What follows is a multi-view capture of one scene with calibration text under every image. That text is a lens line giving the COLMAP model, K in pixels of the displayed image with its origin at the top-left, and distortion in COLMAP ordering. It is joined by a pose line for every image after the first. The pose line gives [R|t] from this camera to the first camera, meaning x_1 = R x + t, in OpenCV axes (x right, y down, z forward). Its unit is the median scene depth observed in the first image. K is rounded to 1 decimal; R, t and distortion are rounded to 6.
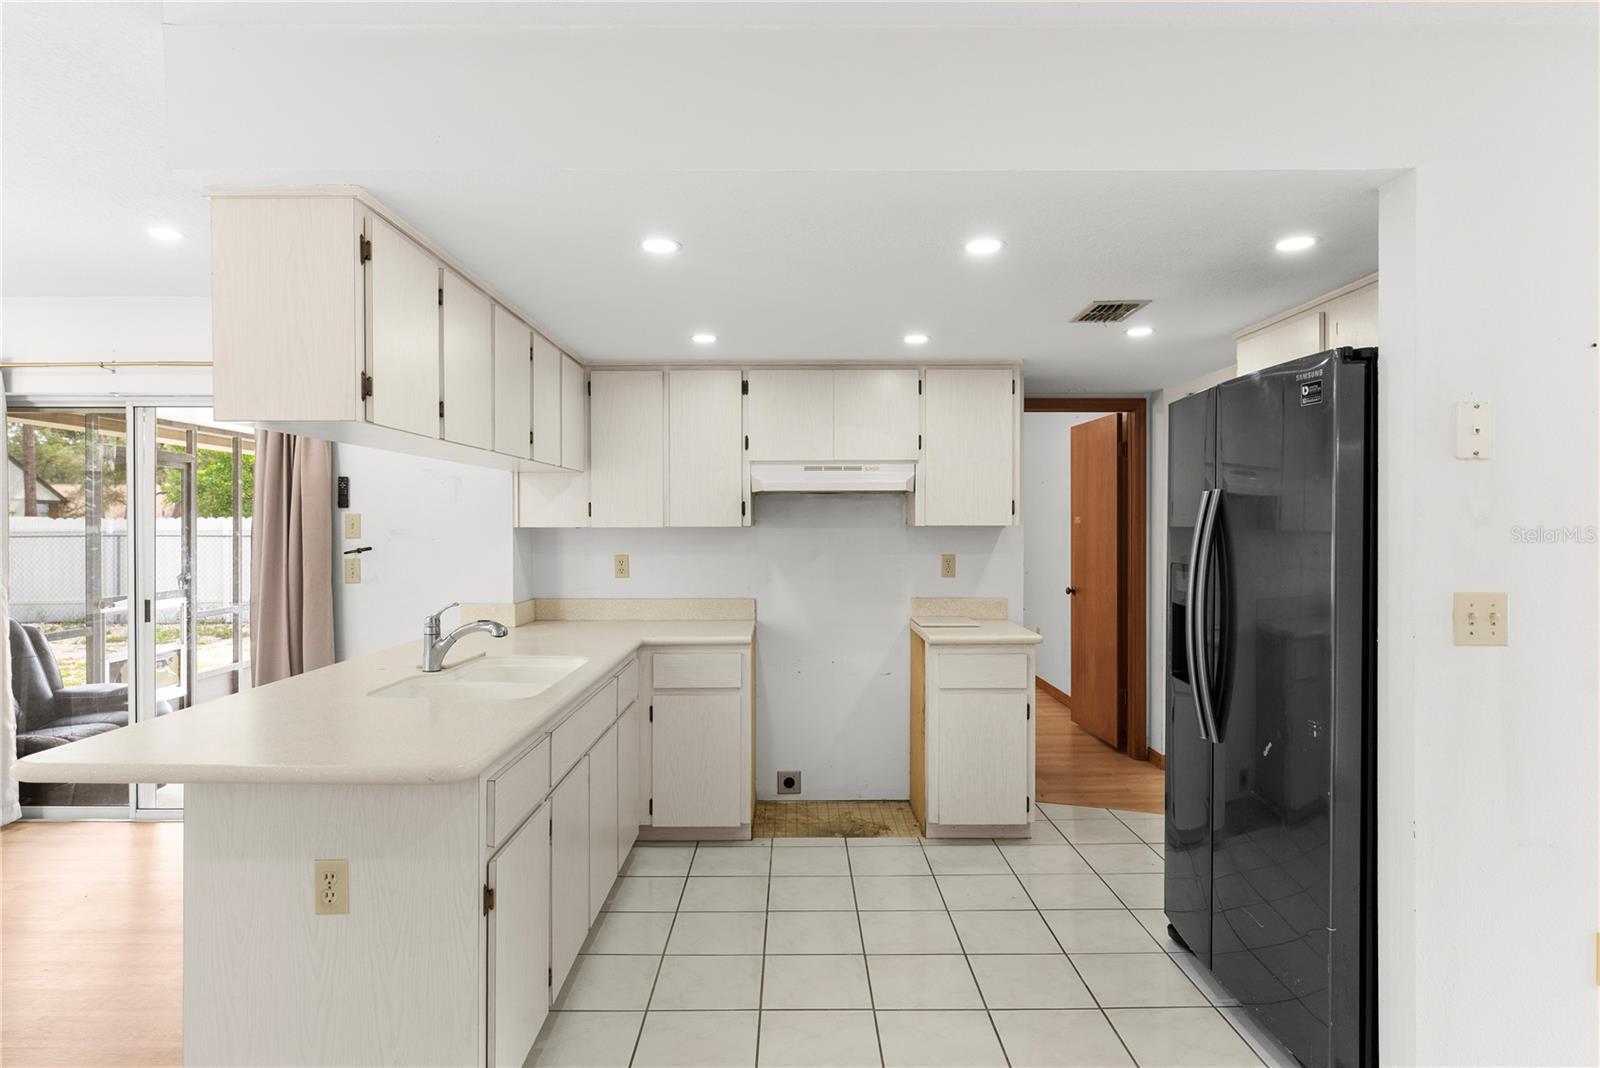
lens RADIAL K [[874.8, 0, 788.1], [0, 874.8, 528.4], [0, 0, 1]] dist [-0.010017, -0.000875]
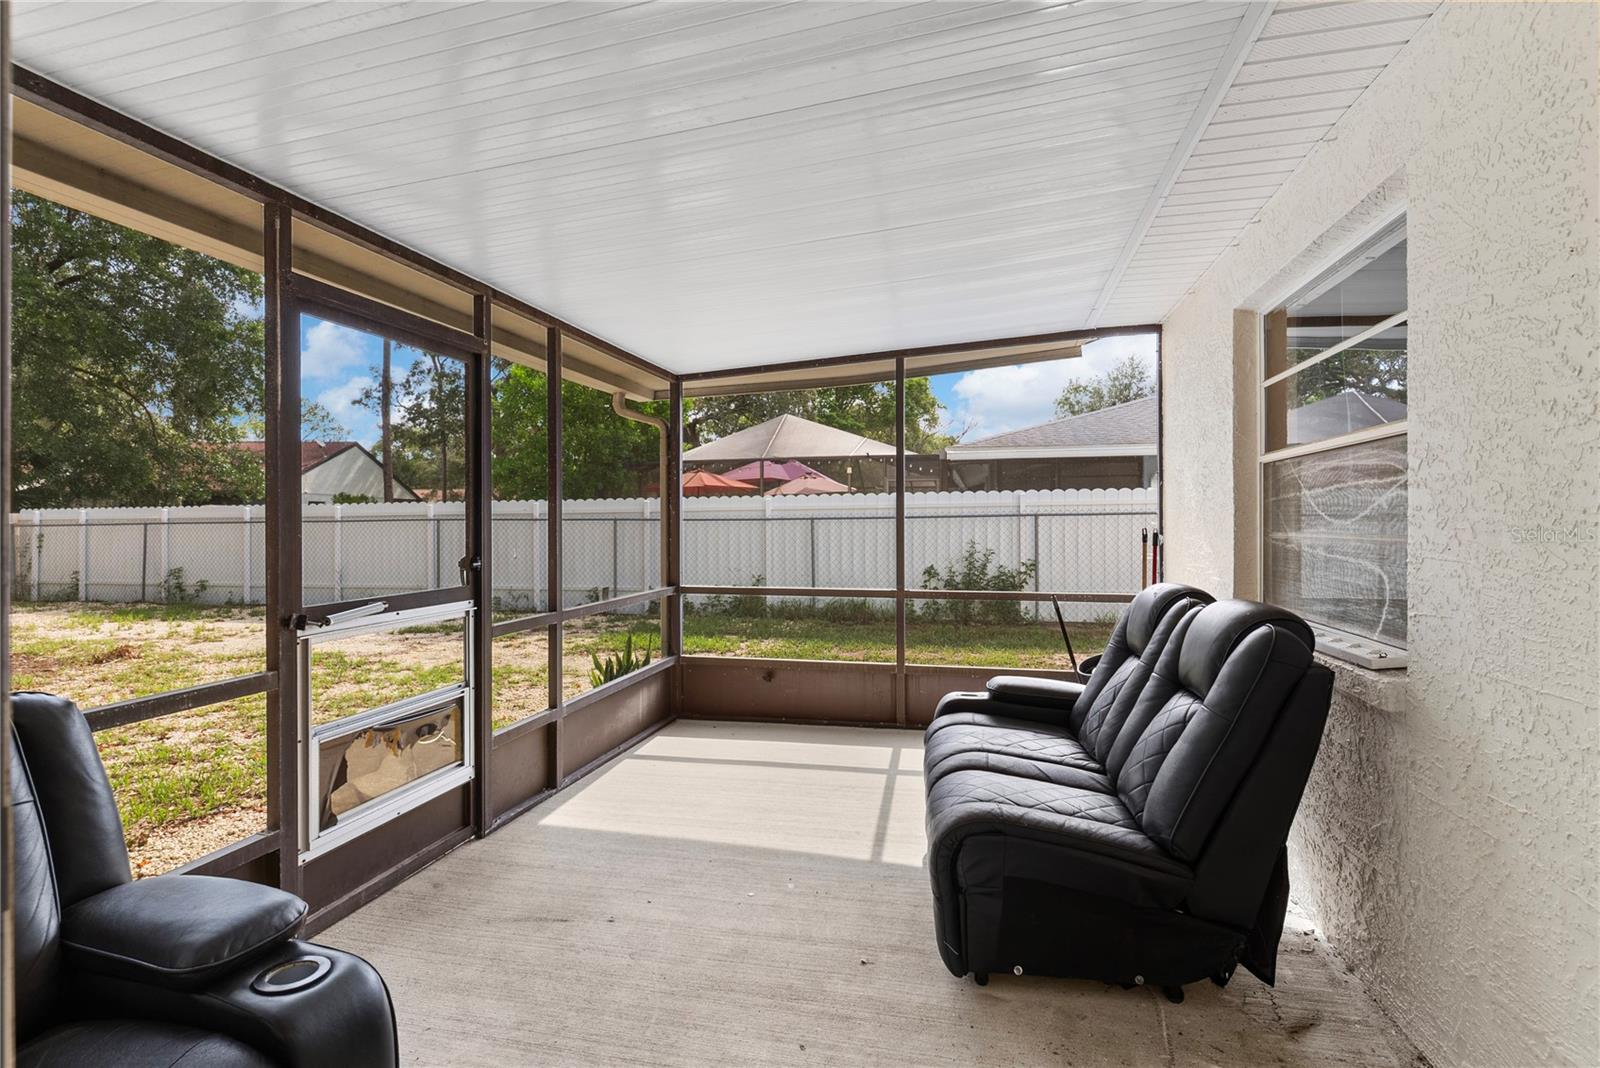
lens RADIAL K [[774.6, 0, 787.6], [0, 774.6, 530.6], [0, 0, 1]] dist [0.004394, -0.001727]
pose [[0.965909, -0.000142, -0.258881, -0.375497], [0.001952, 0.999975, 0.006735, 0.032438], [0.258874, -0.007010, 0.965886, 0.582697]]
